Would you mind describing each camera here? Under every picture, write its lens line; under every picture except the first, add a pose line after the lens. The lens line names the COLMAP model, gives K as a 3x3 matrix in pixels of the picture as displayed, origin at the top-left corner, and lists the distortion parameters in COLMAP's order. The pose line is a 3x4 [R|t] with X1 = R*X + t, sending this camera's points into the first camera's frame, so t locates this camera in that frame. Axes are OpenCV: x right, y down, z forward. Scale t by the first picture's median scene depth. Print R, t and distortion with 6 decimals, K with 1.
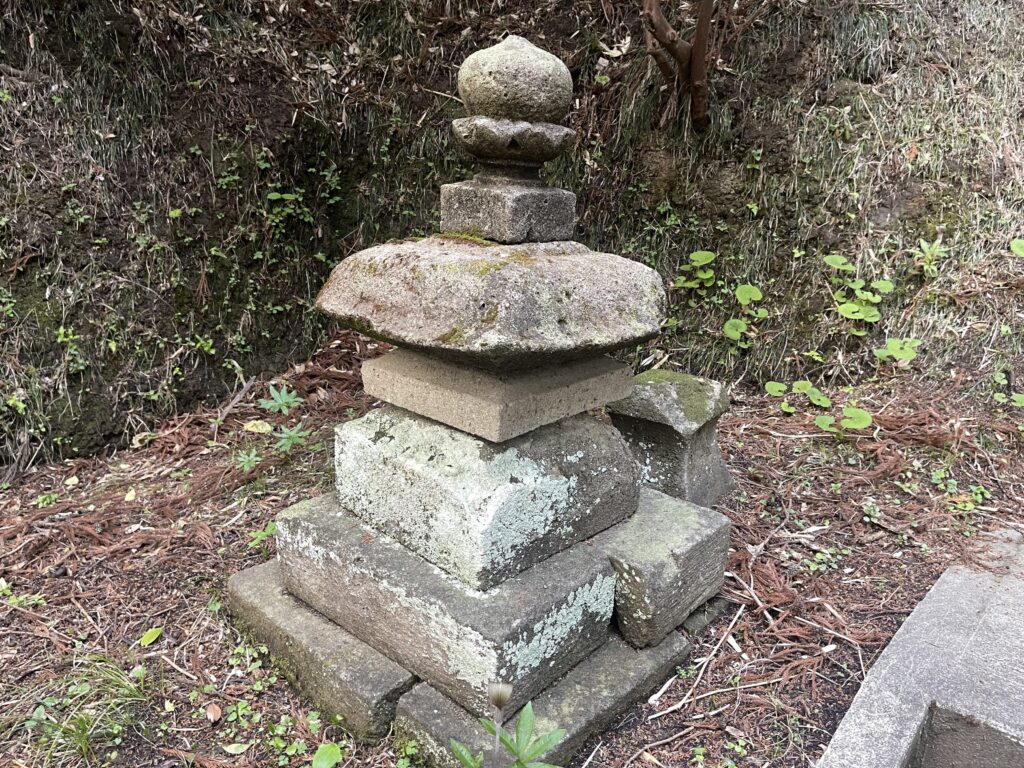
lens RADIAL K [[771.4, 0, 514.7], [0, 771.4, 386.4], [0, 0, 1]] dist [0.077053, -0.106177]
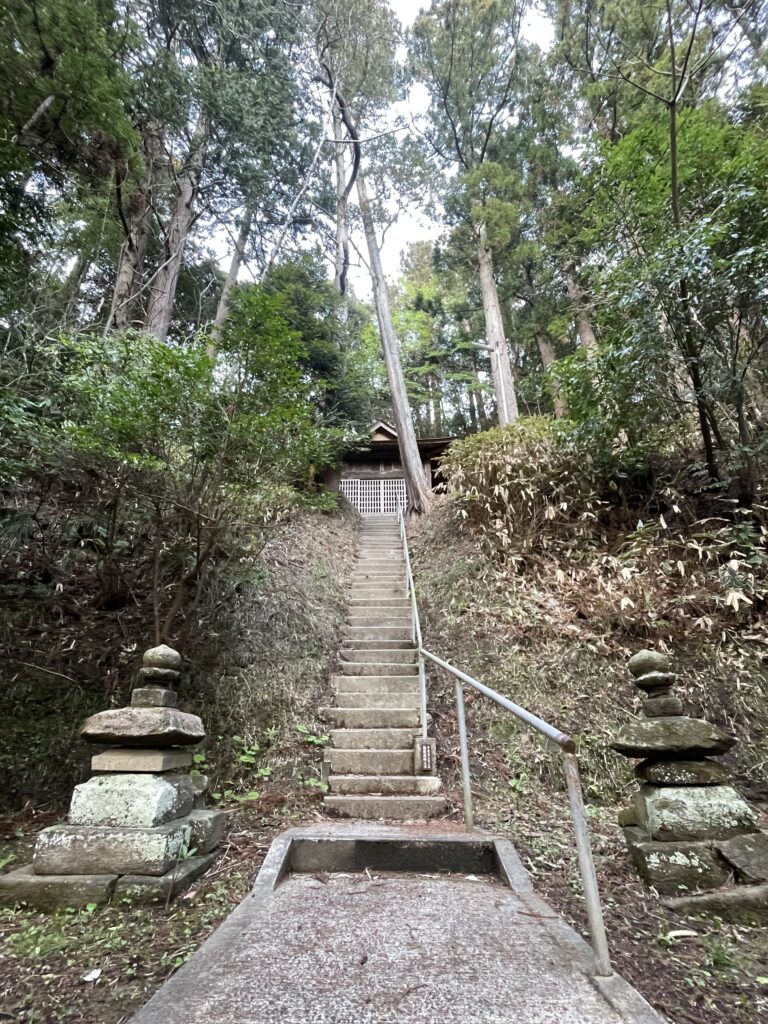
lens RADIAL K [[518.4, 0, 382.9], [0, 518.4, 505.0], [0, 0, 1]] dist [-0.002733, -0.000922]
pose [[0.761671, 0.230615, 0.605536, -0.564757], [0.206873, 0.799065, -0.564533, 0.385734], [-0.614053, 0.555258, 0.560917, -0.857831]]
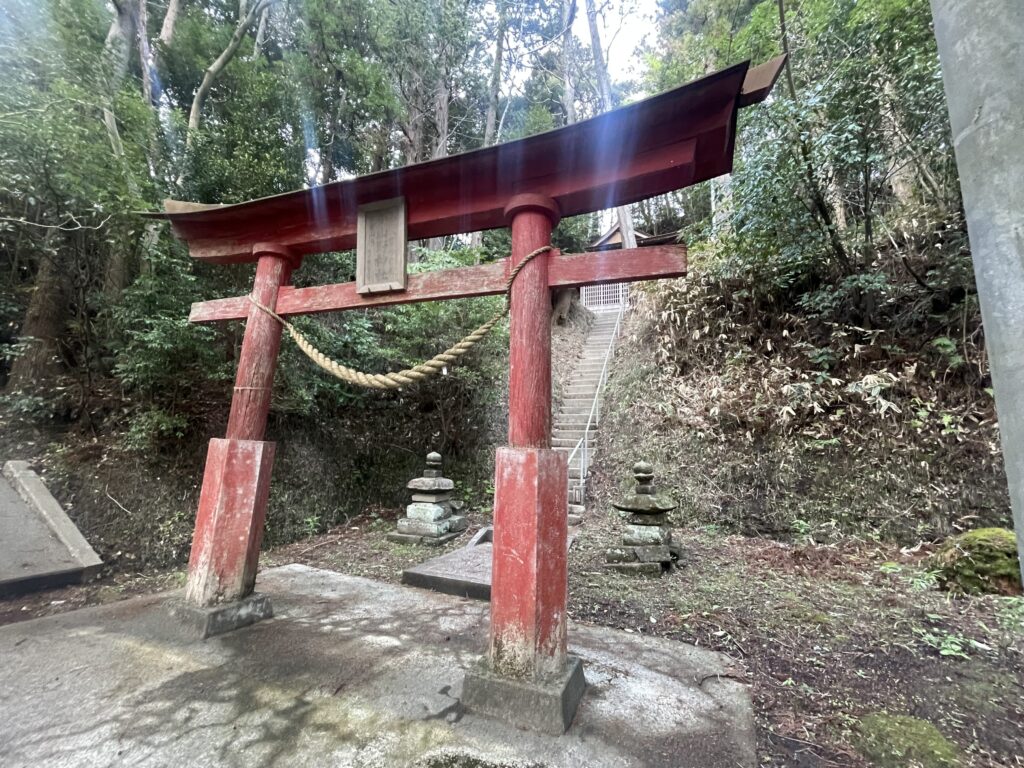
lens RADIAL K [[447.2, 0, 511.2], [0, 447.2, 381.0], [0, 0, 1]] dist [-0.004096, 0.000630]
pose [[0.941020, 0.037663, 0.336248, -0.598335], [0.102942, 0.914804, -0.390559, 0.550215], [-0.322311, 0.402138, 0.856972, -2.526864]]
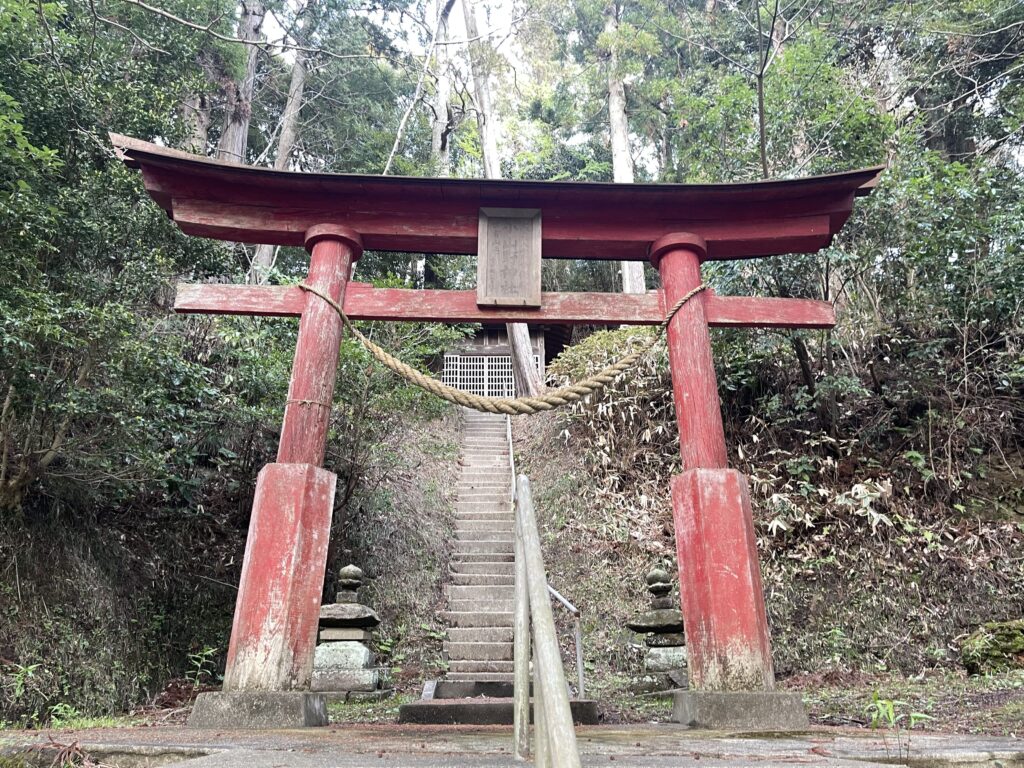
lens RADIAL K [[771.4, 0, 514.7], [0, 771.4, 386.4], [0, 0, 1]] dist [0.077053, -0.106177]
pose [[0.731961, 0.201849, 0.650761, -2.056218], [0.217186, 0.836166, -0.503643, 1.027400], [-0.645804, 0.509983, 0.568203, -2.383971]]
